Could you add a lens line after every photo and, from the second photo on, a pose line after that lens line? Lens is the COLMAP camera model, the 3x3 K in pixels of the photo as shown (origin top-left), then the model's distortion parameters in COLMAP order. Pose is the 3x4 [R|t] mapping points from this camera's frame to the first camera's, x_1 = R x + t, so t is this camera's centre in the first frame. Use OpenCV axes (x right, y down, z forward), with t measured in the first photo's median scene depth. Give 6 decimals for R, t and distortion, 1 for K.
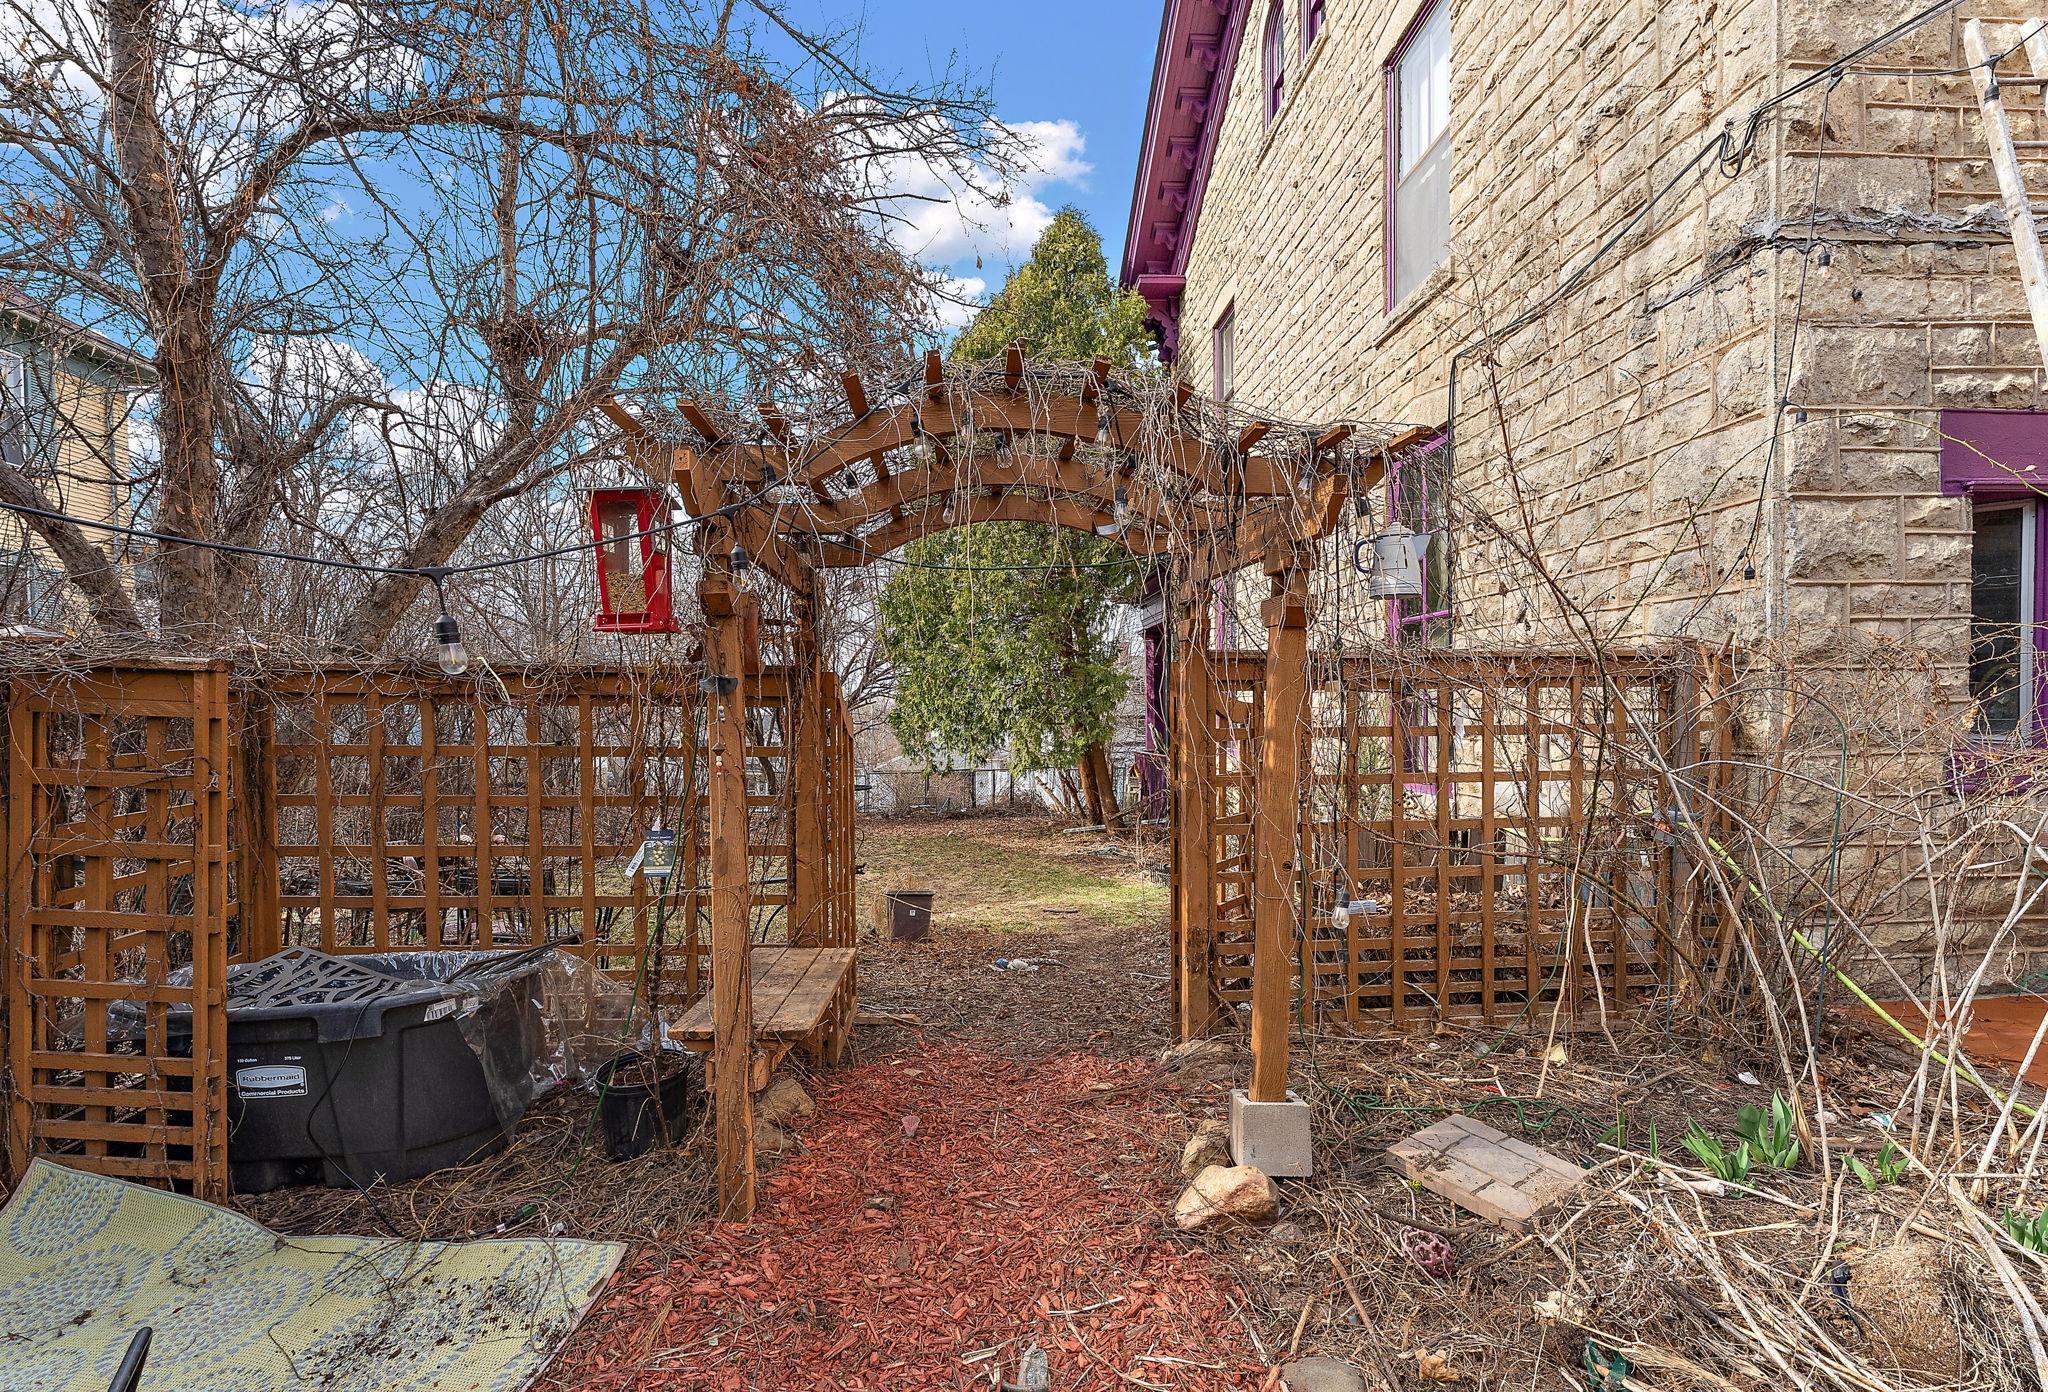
lens RADIAL K [[893.4, 0, 1024.0], [0, 893.4, 696.0], [0, 0, 1]] dist [0.001775, -0.000013]
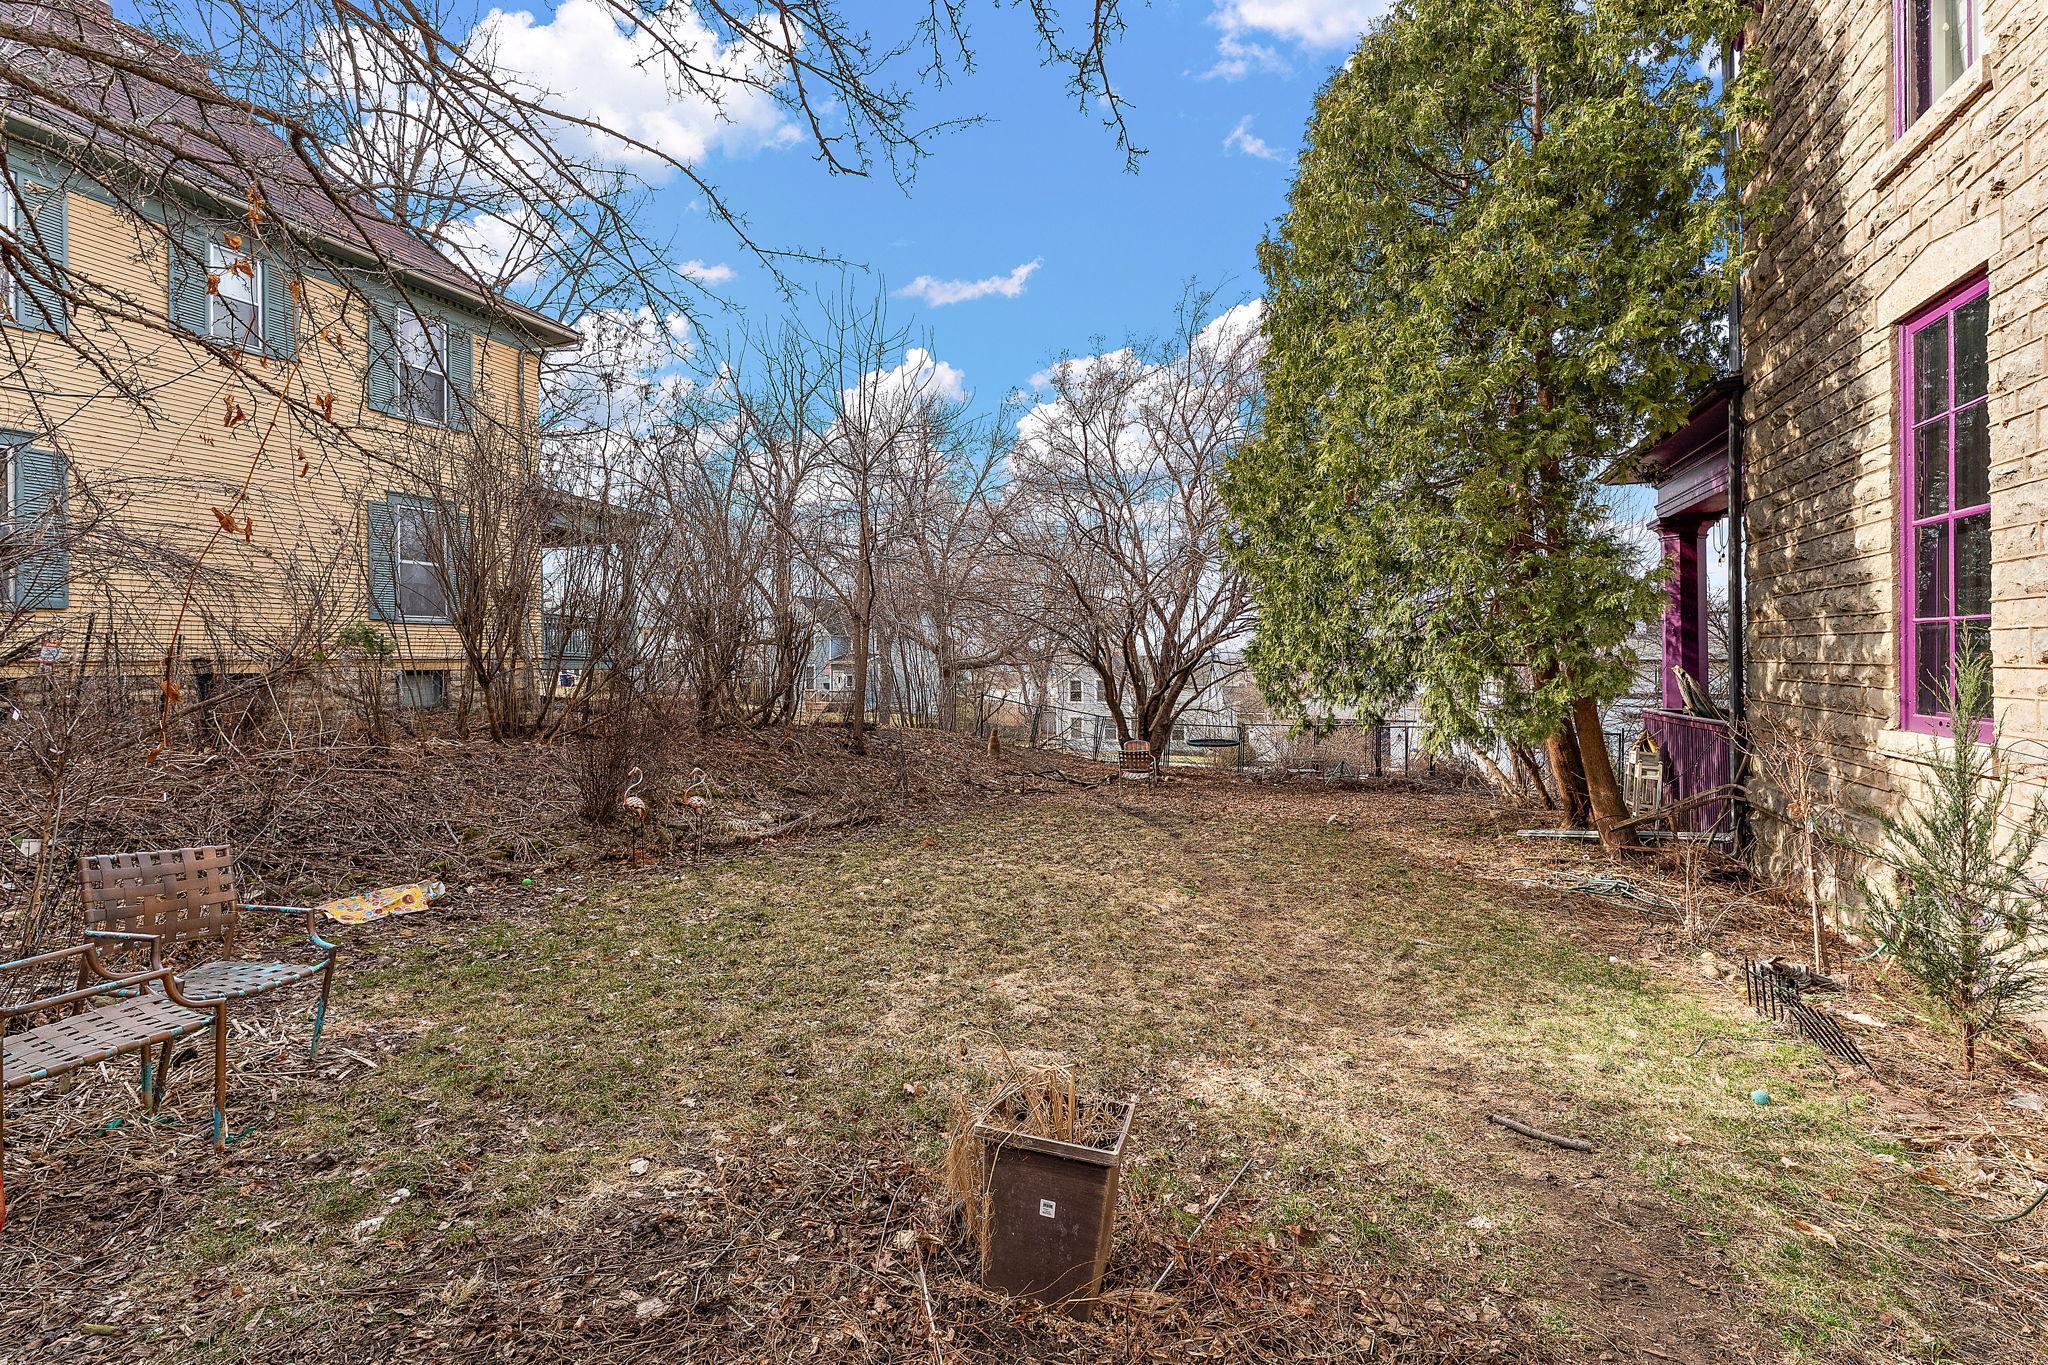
lens RADIAL K [[868.8, 0, 1021.3], [0, 868.8, 660.1], [0, 0, 1]] dist [-0.000387, -0.000273]
pose [[0.894235, 0.005371, -0.447566, 0.010237], [0.004935, 0.999749, 0.021857, 0.029646], [0.447571, -0.021754, 0.893984, 0.687023]]
